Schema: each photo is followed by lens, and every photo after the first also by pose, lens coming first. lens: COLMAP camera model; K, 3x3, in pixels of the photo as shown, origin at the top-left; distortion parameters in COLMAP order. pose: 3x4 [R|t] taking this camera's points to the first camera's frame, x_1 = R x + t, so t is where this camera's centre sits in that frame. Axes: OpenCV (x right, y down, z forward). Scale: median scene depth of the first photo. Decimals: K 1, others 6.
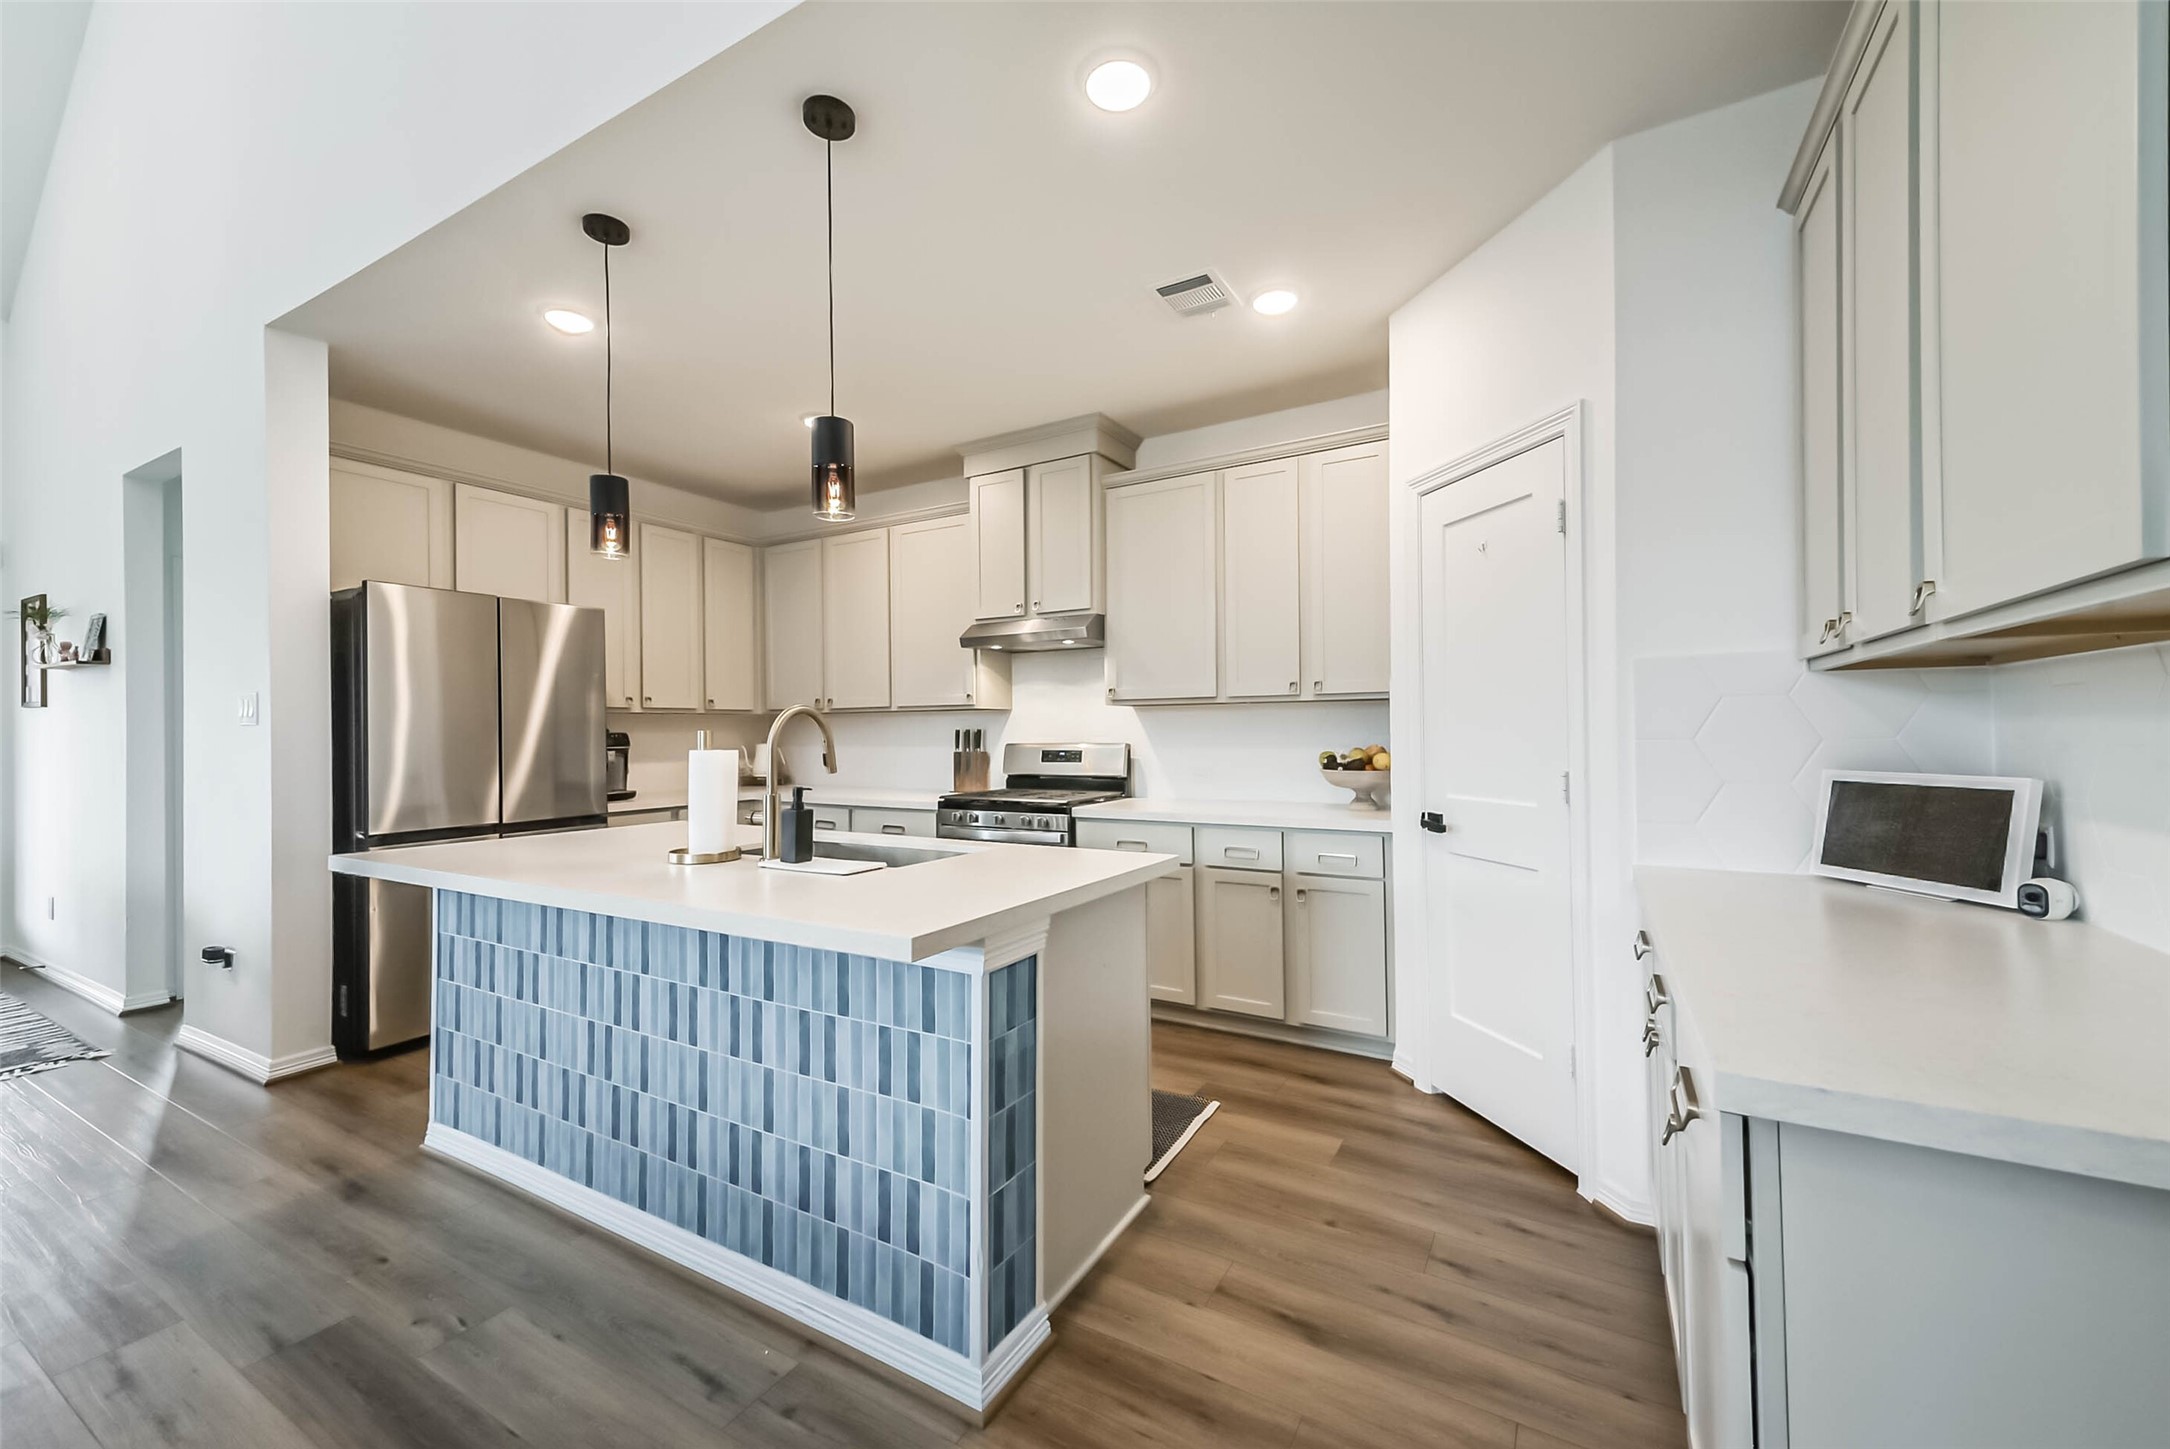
lens RADIAL K [[838.2, 0, 1087.9], [0, 838.2, 729.2], [0, 0, 1]] dist [0.019851, -0.000220]
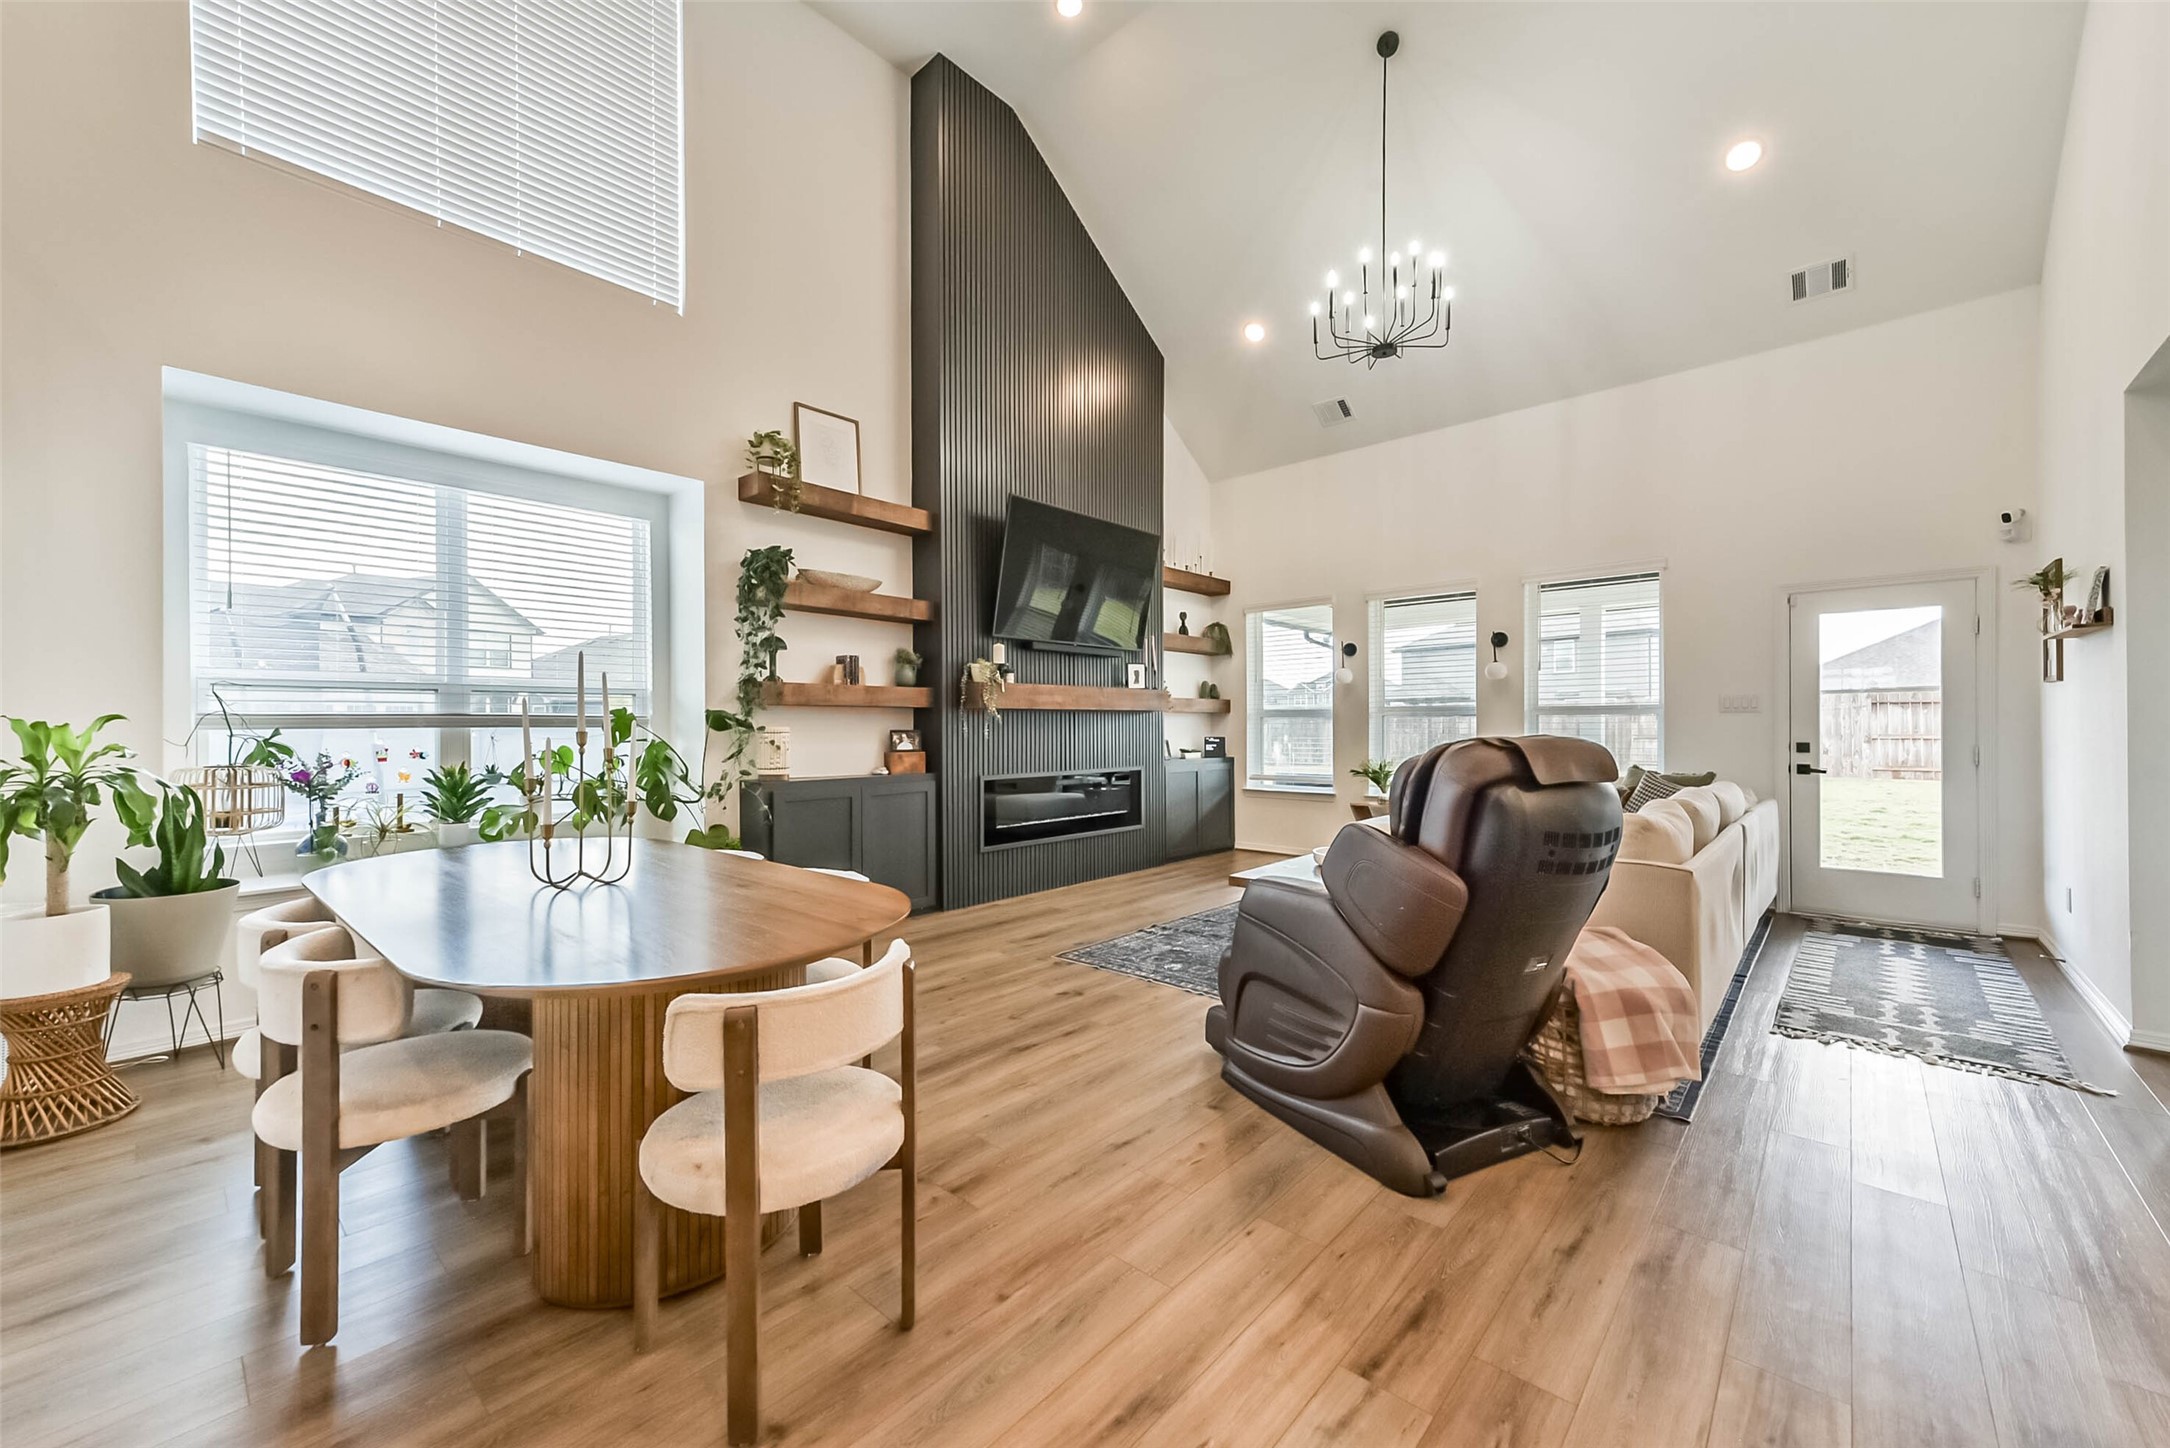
lens RADIAL K [[843.0, 0, 1085.0], [0, 843.0, 724.0], [0, 0, 1]] dist [0.009559, -0.000071]
pose [[-0.219729, 0.007740, -0.975530, -0.149404], [0.004467, 0.999966, 0.006928, 0.015360], [0.975551, -0.002836, -0.219756, 0.294373]]
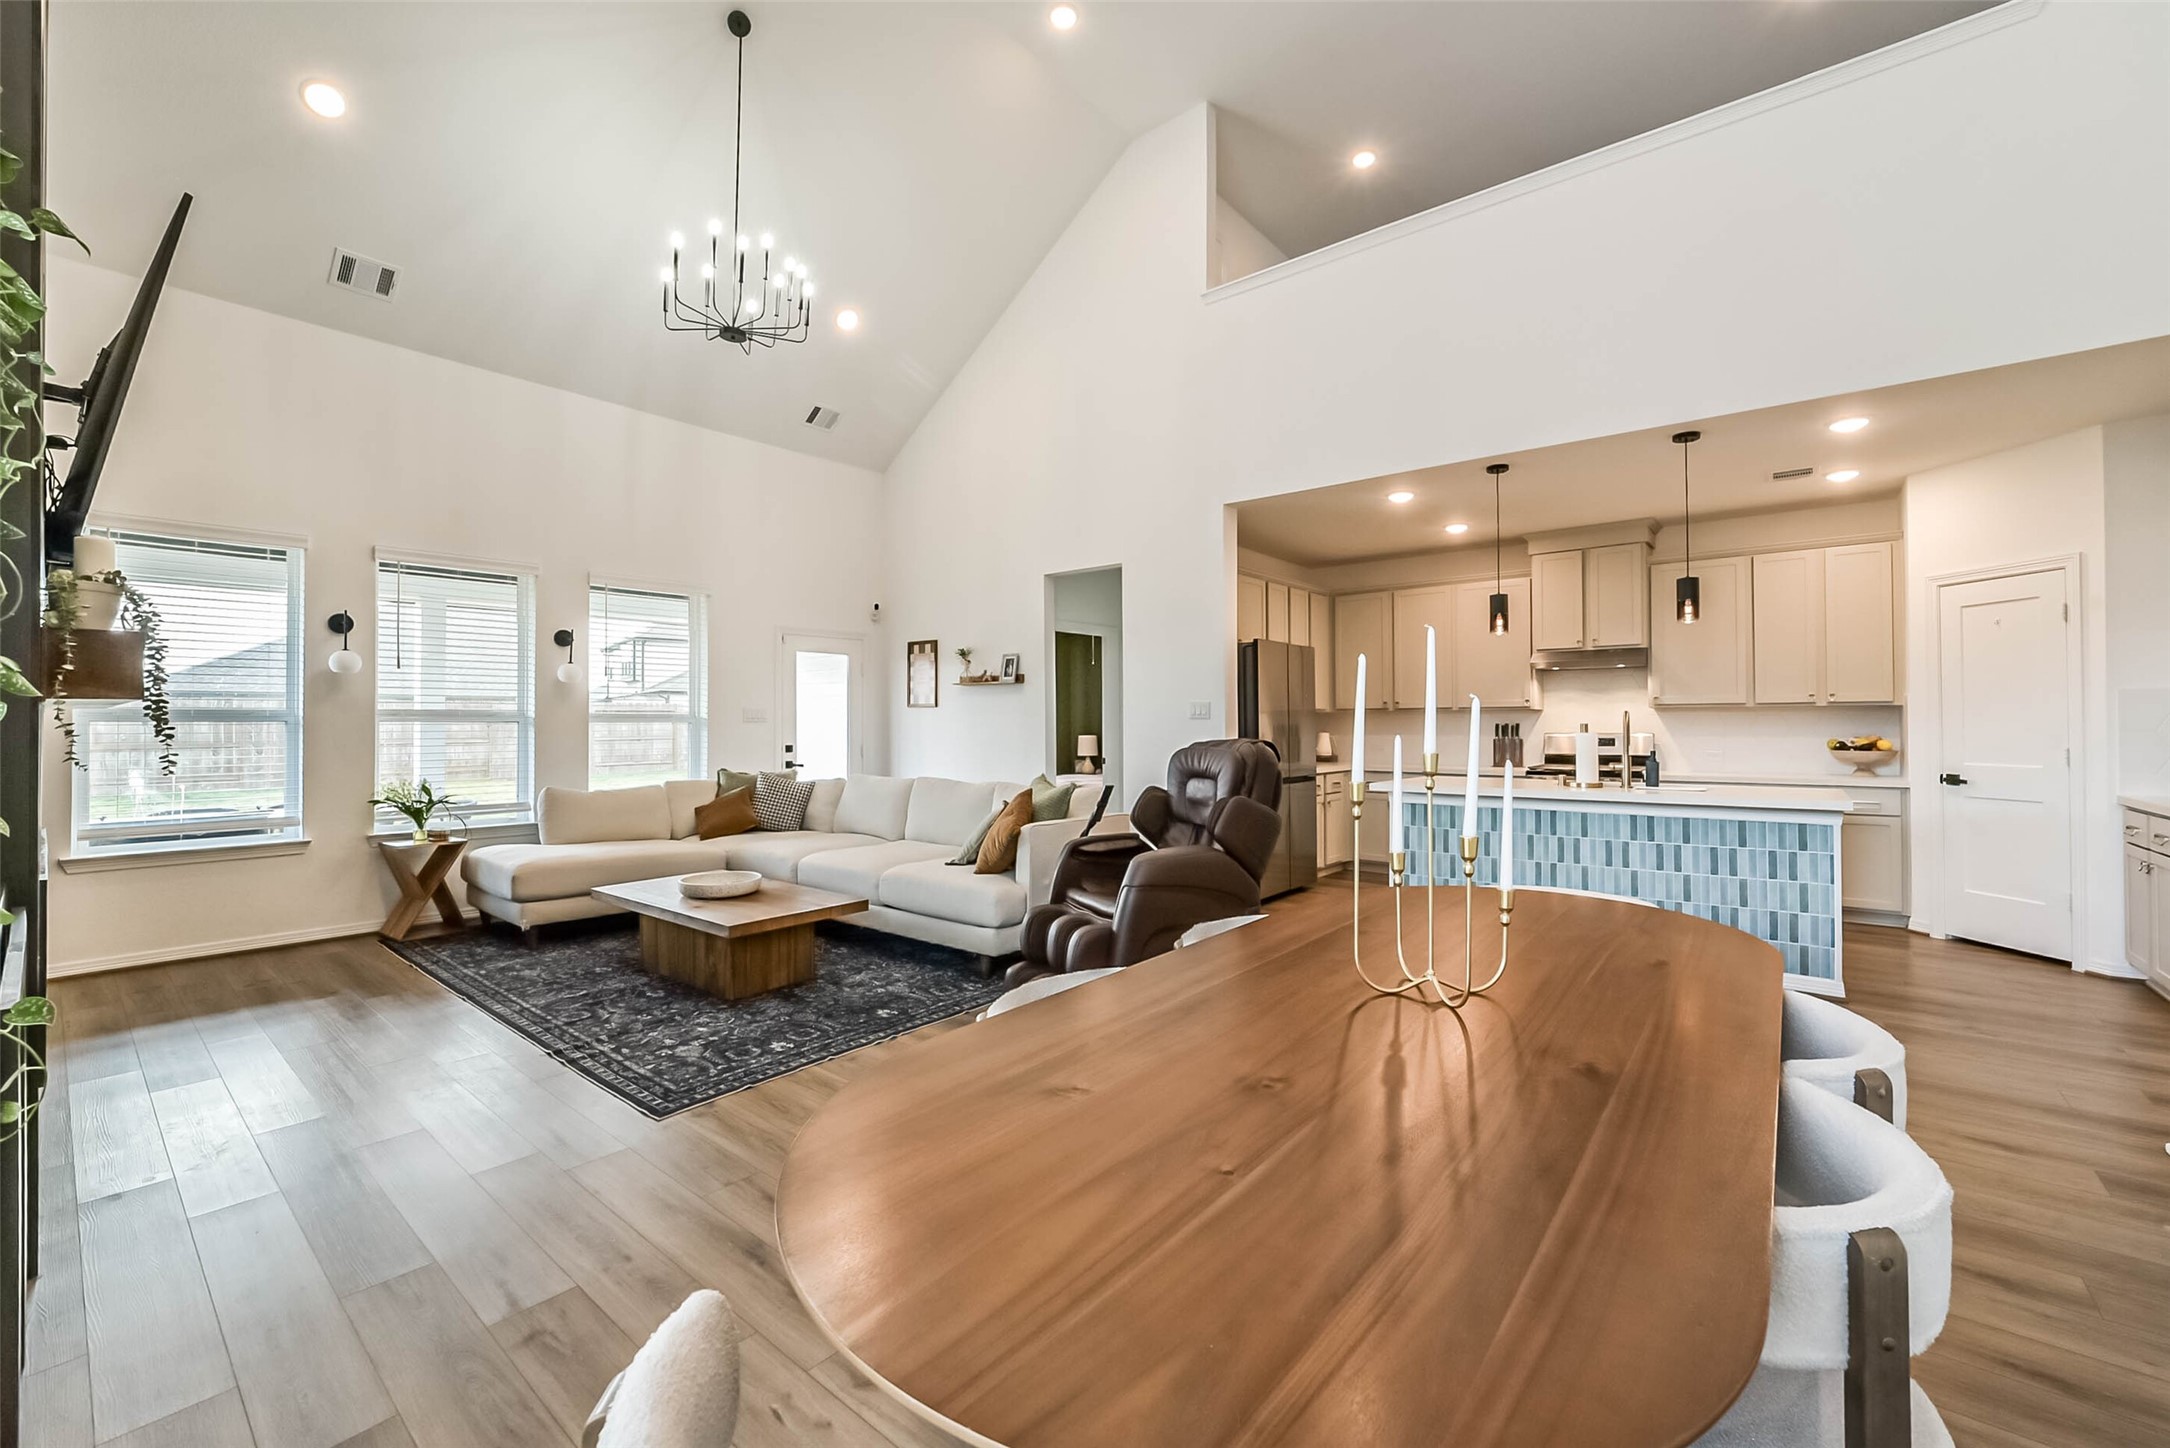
lens RADIAL K [[859.2, 0, 1103.7], [0, 859.2, 720.7], [0, 0, 1]] dist [-0.010433, 0.000091]
pose [[0.987356, 0.005009, -0.158436, -0.988396], [-0.005603, 0.999979, -0.003302, 0.006919], [0.158417, 0.004148, 0.987364, -0.950904]]
